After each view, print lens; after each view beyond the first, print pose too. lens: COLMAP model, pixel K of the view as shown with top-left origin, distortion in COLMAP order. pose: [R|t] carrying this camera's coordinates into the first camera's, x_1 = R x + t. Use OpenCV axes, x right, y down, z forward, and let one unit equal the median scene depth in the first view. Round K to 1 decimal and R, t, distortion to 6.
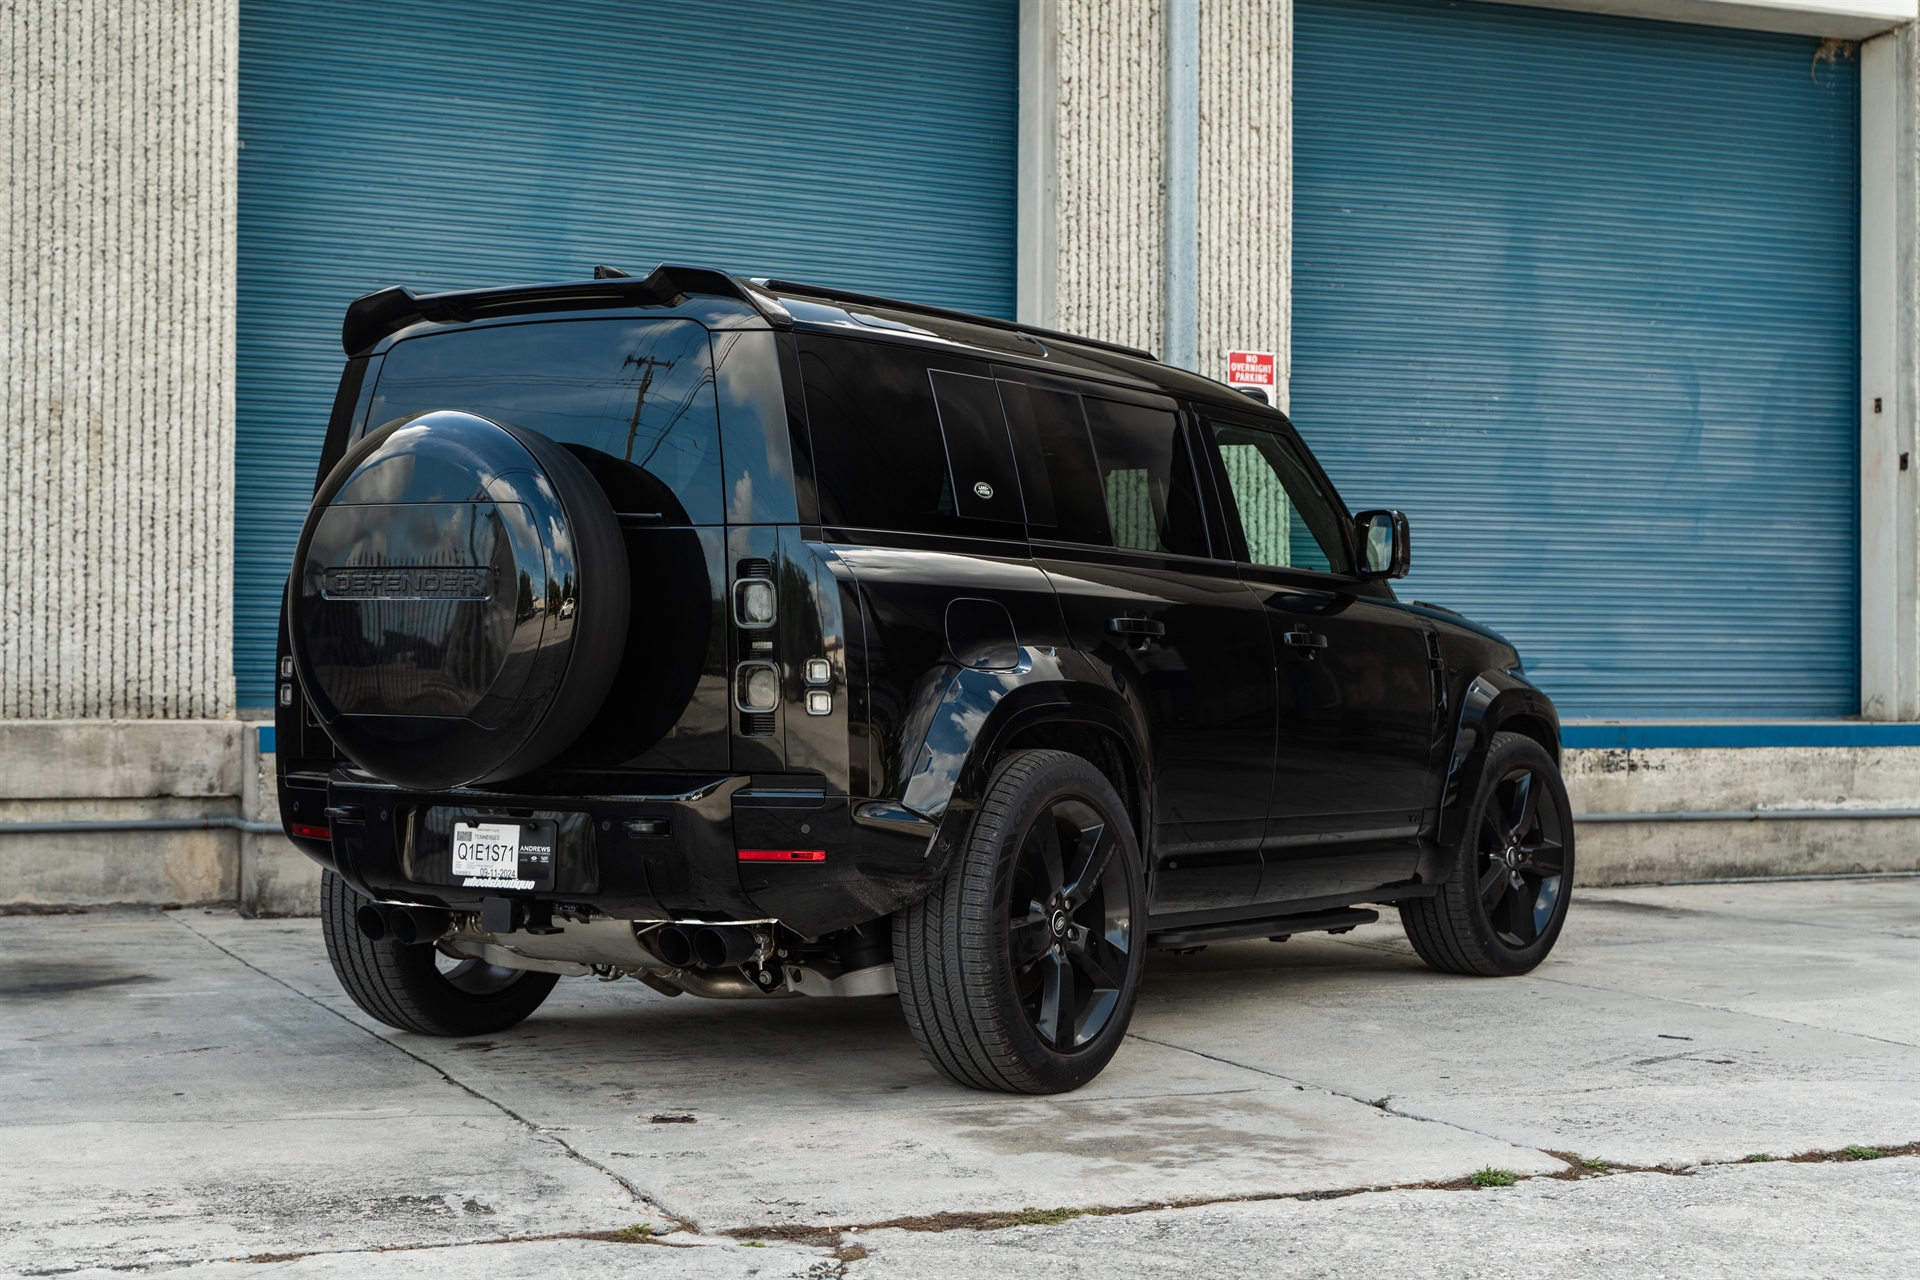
lens RADIAL K [[2795.8, 0, 962.3], [0, 2795.8, 641.5], [0, 0, 1]] dist [0.000327, 0.000000]
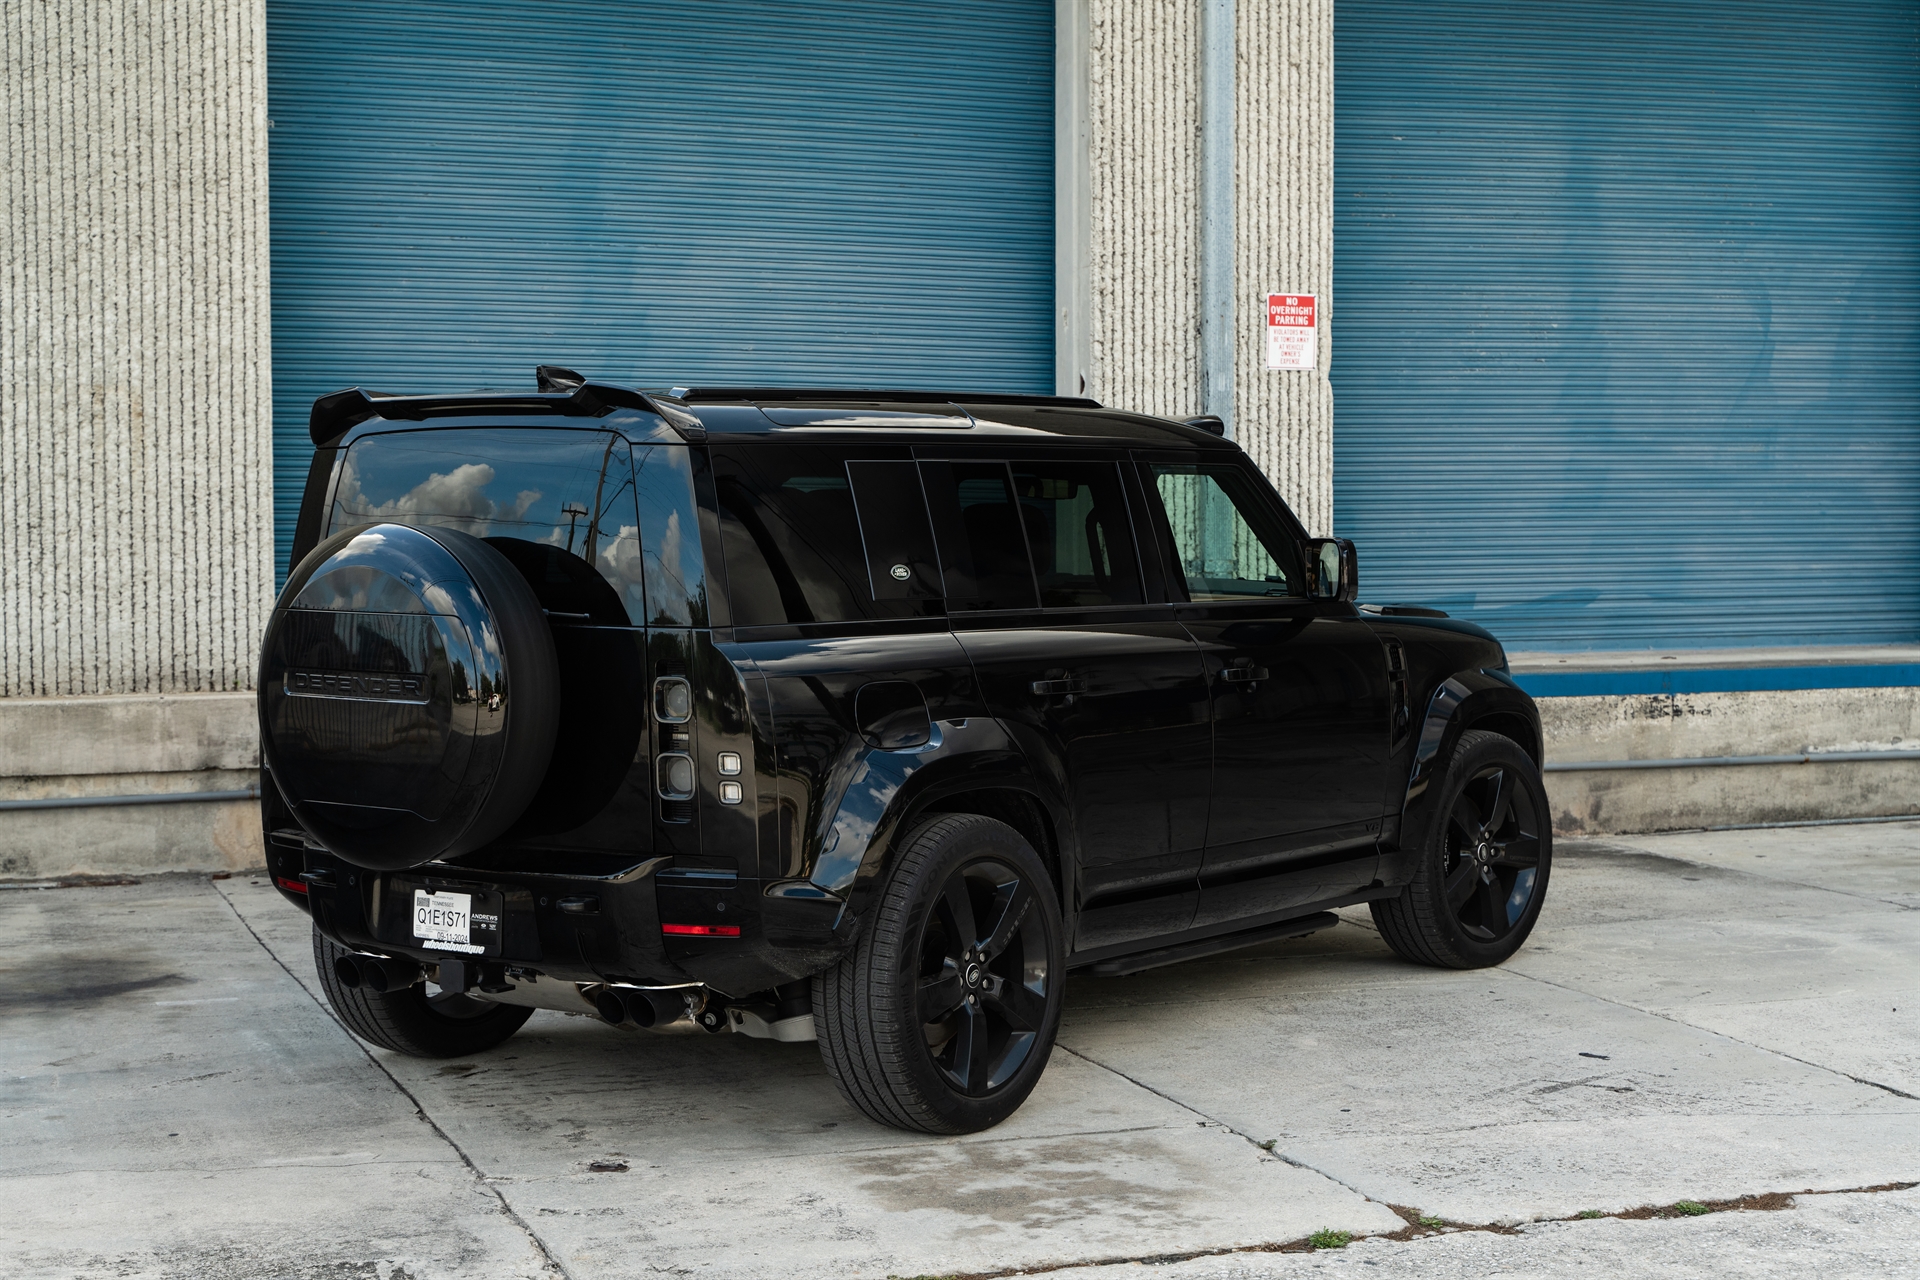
lens RADIAL K [[3002.9, 0, 956.8], [0, 3002.9, 638.0], [0, 0, 1]] dist [0.007050, 0.000000]
pose [[0.997894, -0.007554, -0.064422, 0.061011], [0.011820, 0.997743, 0.066099, -0.062235], [0.063777, -0.066722, 0.995731, -0.085379]]
